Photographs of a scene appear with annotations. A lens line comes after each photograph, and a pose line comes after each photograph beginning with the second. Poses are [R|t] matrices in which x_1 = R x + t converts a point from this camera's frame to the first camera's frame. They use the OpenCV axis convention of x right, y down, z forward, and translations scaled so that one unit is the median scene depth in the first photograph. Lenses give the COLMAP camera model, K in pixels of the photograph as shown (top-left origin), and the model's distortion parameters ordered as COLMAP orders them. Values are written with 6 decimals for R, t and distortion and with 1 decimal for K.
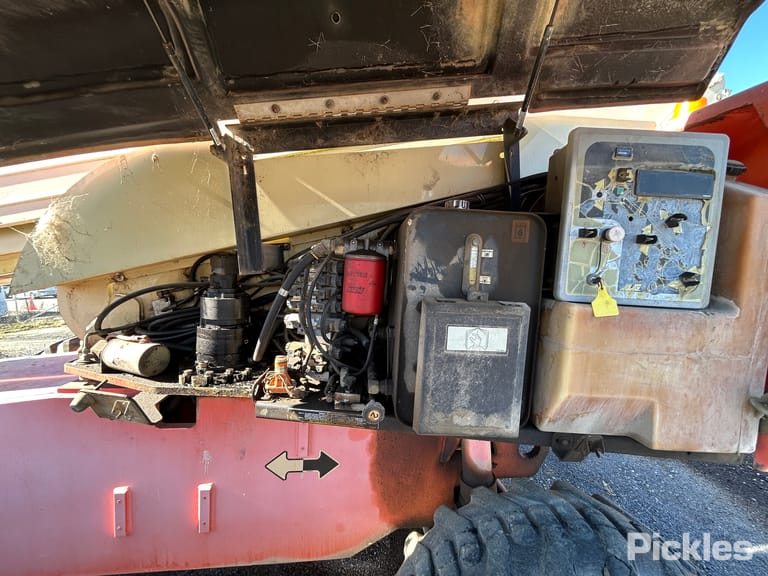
lens RADIAL K [[308.3, 0, 383.9], [0, 308.3, 287.4], [0, 0, 1]] dist [-0.003533, -0.000017]
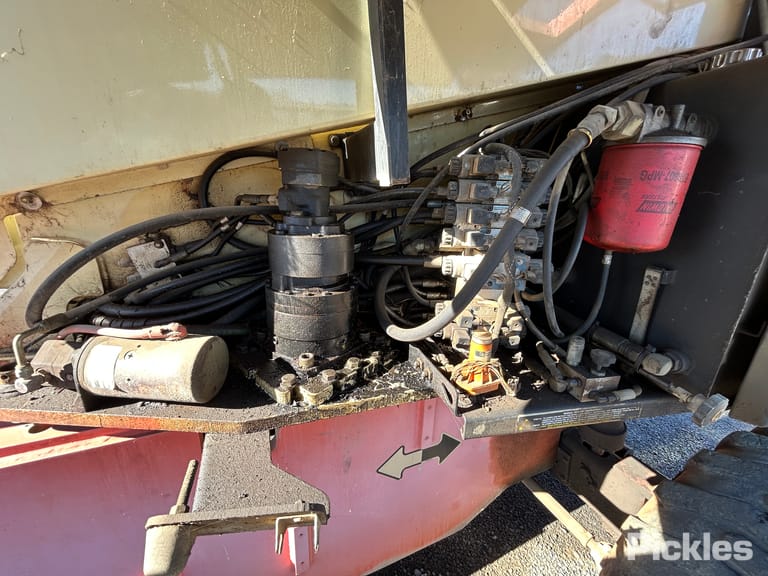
lens RADIAL K [[308.3, 0, 385.2], [0, 308.3, 290.2], [0, 0, 1]] dist [-0.003533, -0.000017]
pose [[0.961544, -0.096065, 0.257301, -0.562970], [0.031861, 0.969525, 0.242912, 0.001735], [-0.272796, -0.225373, 0.935302, 0.463327]]
